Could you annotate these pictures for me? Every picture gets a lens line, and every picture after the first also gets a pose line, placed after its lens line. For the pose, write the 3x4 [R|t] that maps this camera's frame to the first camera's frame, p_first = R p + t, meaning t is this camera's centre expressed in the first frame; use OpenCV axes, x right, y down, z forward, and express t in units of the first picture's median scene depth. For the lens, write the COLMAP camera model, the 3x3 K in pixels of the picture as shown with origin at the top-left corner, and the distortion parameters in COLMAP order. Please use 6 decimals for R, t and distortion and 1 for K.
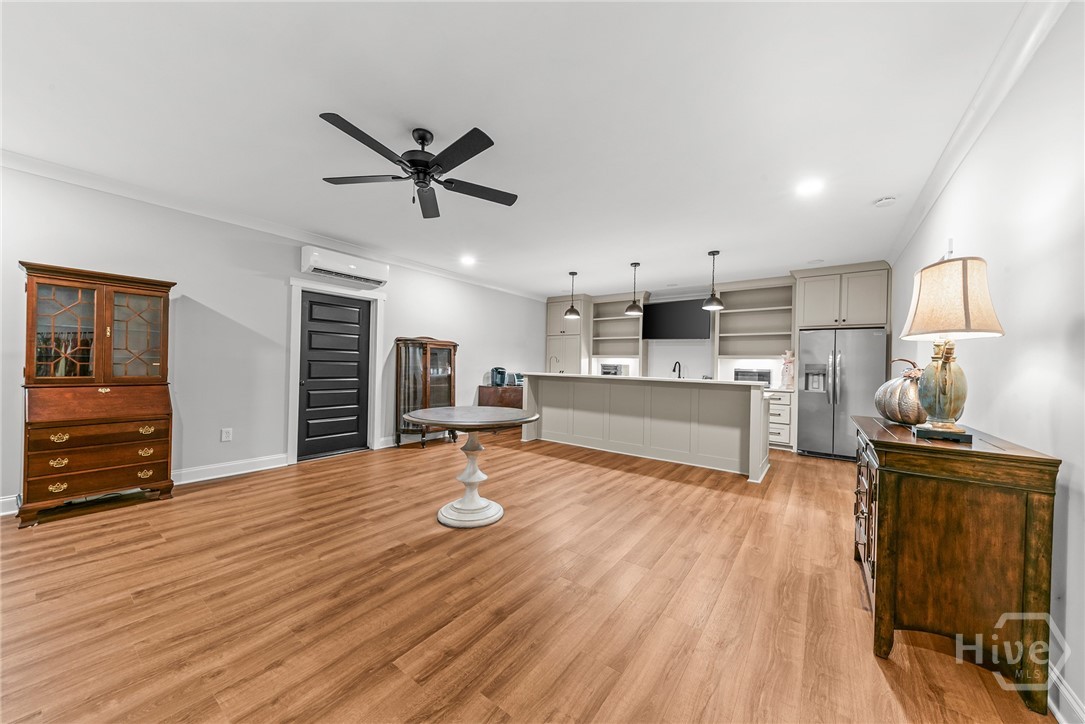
lens RADIAL K [[355.9, 0, 541.2], [0, 355.9, 364.2], [0, 0, 1]] dist [0.000062, -0.000012]
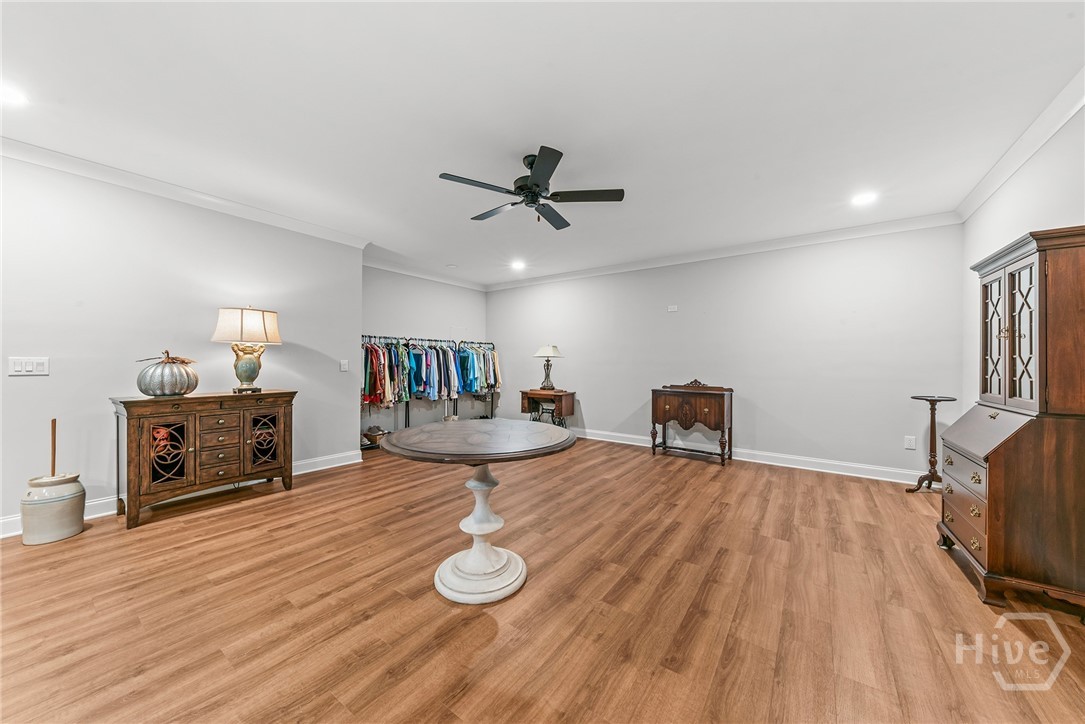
lens RADIAL K [[375.4, 0, 543.2], [0, 375.4, 362.8], [0, 0, 1]] dist [0.013650, -0.000517]
pose [[-0.999593, -0.027192, -0.008587, -0.370684], [-0.027208, 0.999628, 0.001730, -0.008338], [0.008537, 0.001963, -0.999962, 2.143950]]
